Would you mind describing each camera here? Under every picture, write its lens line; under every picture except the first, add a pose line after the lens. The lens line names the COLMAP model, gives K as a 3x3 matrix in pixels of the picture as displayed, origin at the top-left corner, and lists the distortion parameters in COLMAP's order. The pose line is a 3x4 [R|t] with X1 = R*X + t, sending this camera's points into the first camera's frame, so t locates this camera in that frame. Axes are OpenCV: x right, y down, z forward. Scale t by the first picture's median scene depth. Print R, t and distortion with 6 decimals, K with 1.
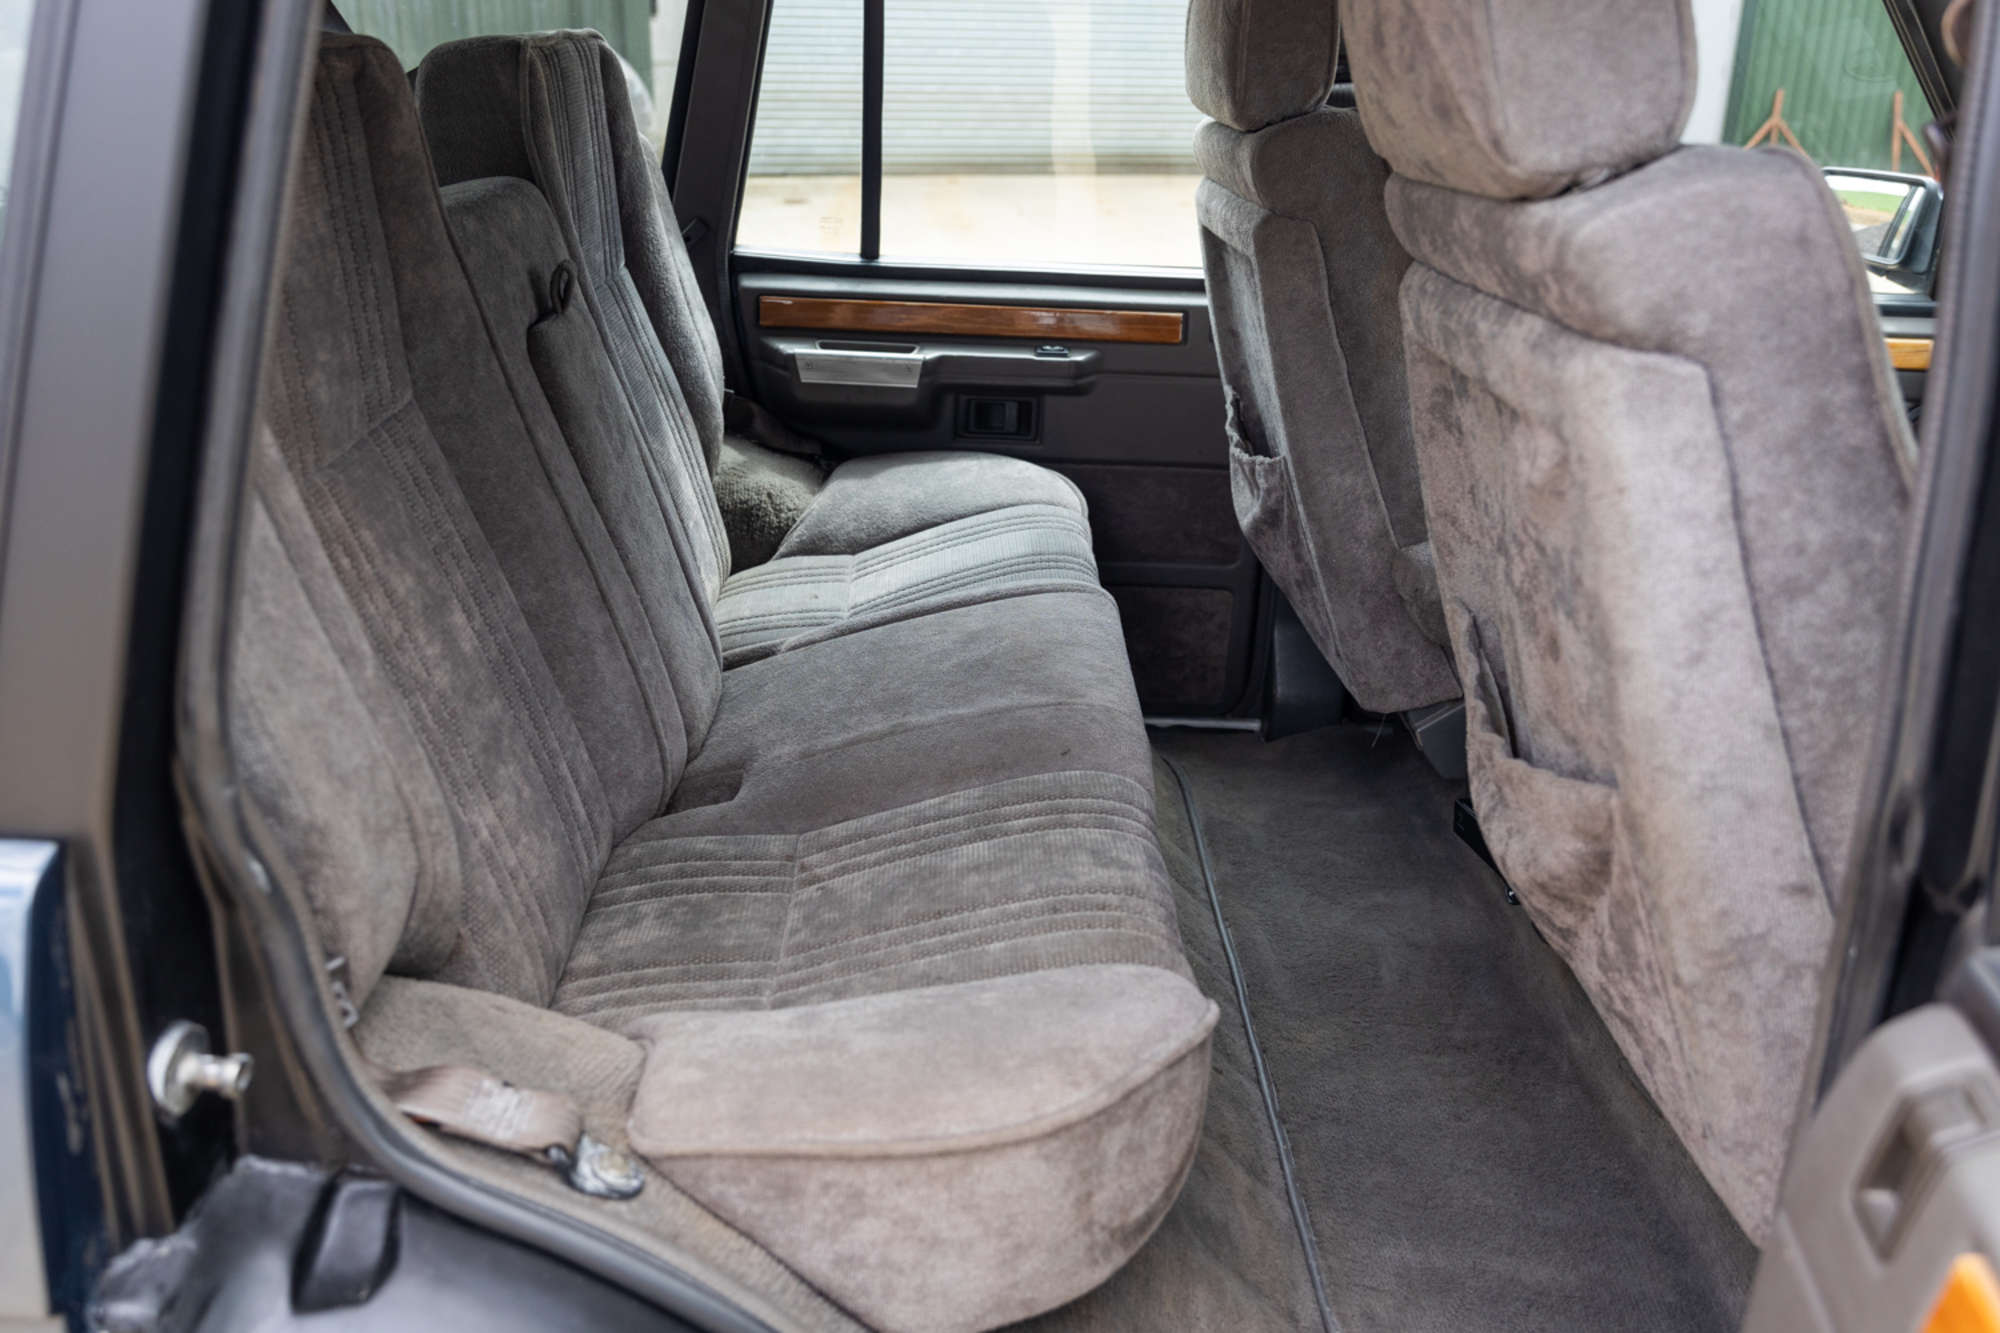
lens RADIAL K [[1672.9, 0, 1000.0], [0, 1672.9, 666.5], [0, 0, 1]] dist [0.000958, -0.008123]
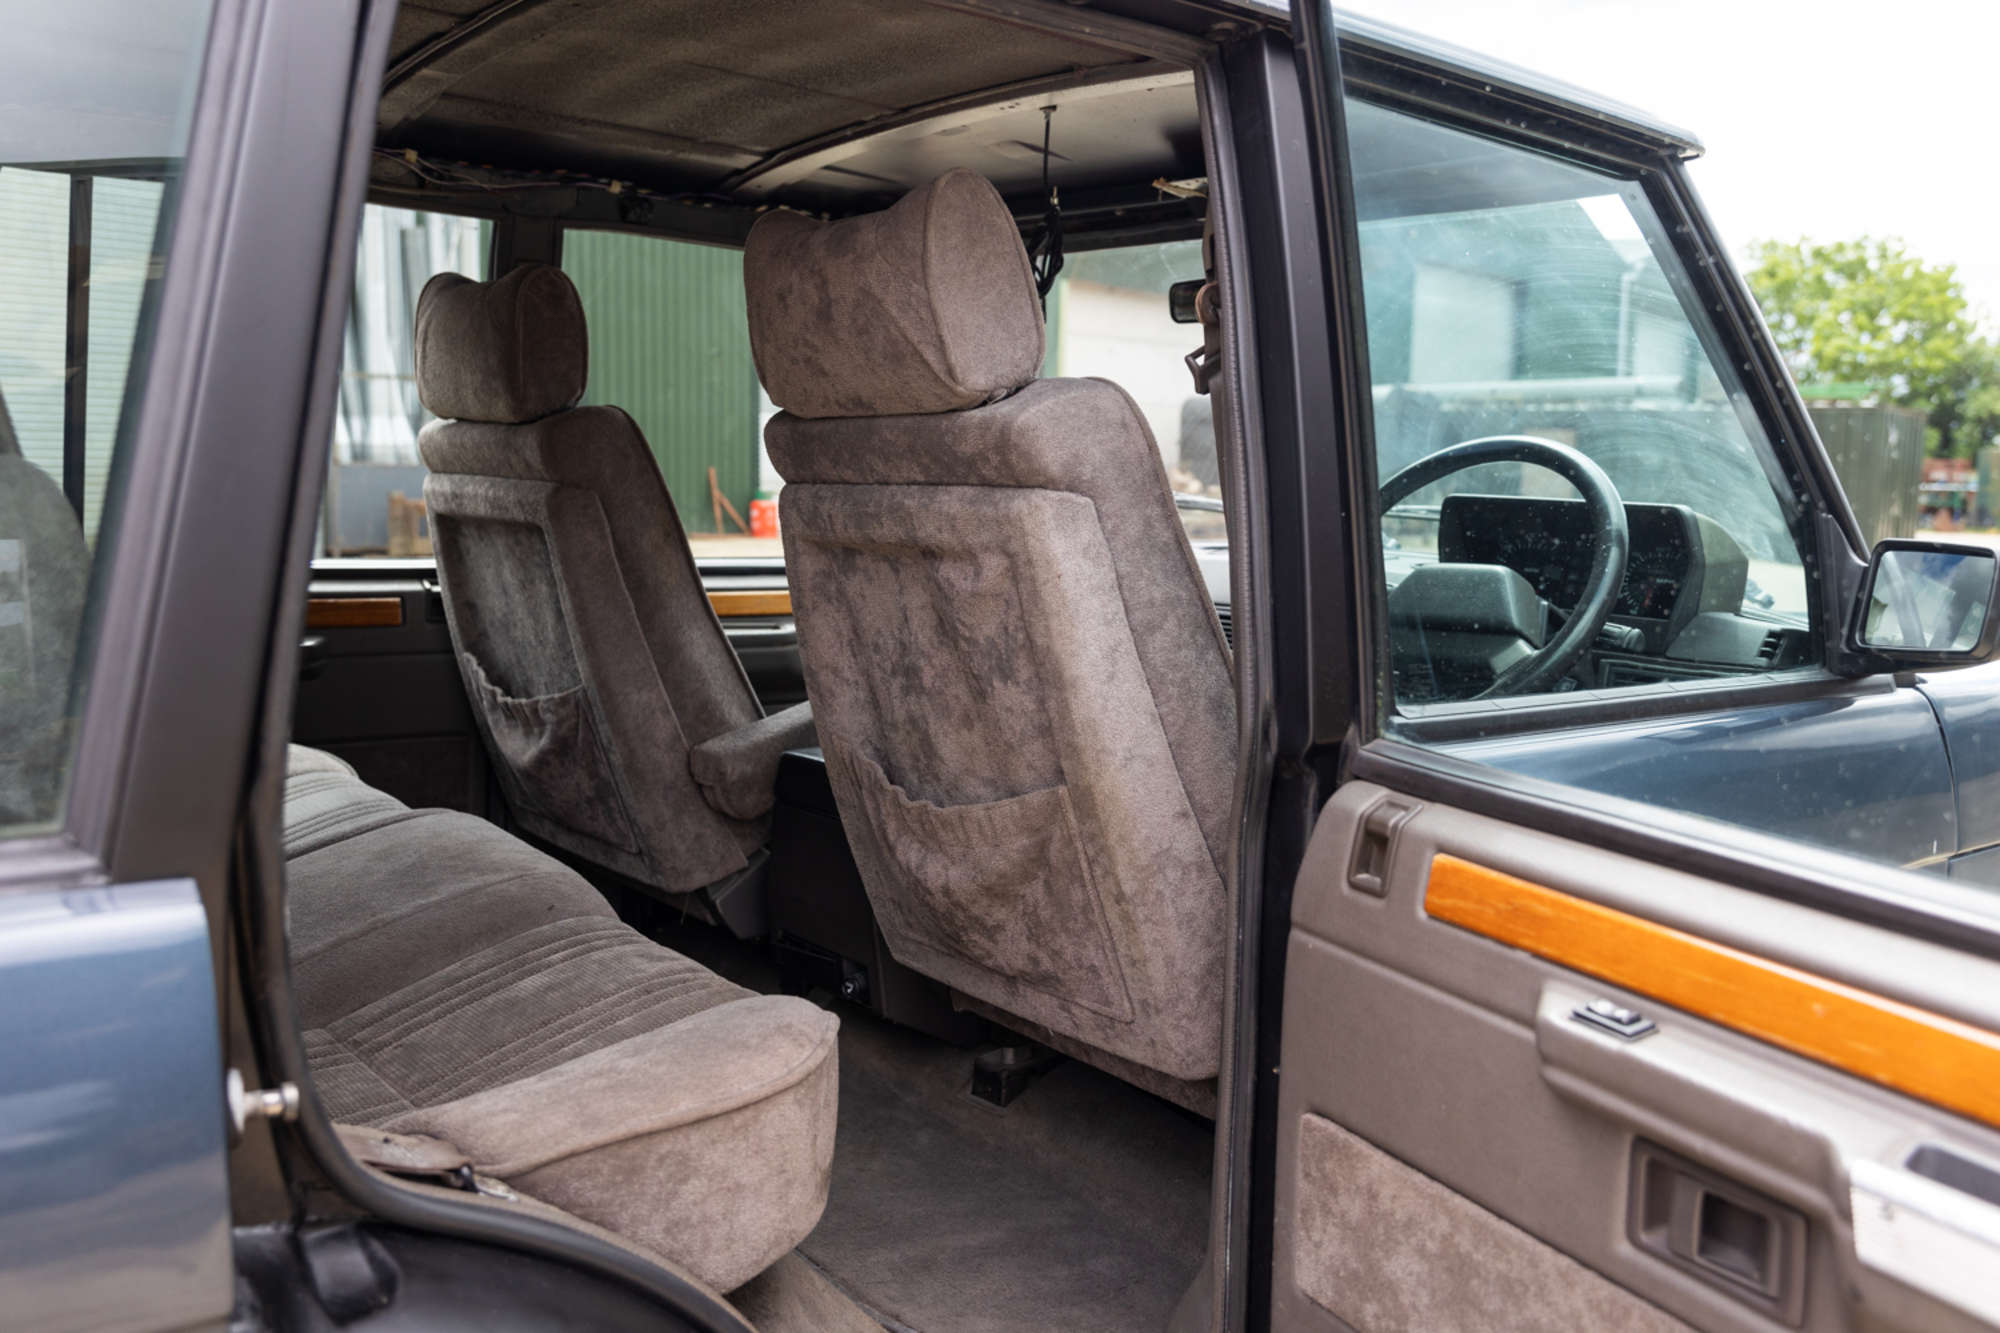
lens RADIAL K [[1672.9, 0, 1000.0], [0, 1672.9, 666.5], [0, 0, 1]] dist [0.000958, -0.008123]
pose [[0.789473, -0.078500, 0.608744, -0.627547], [0.209945, 0.966501, -0.147641, 0.194262], [-0.576762, 0.244362, 0.779508, -0.192955]]
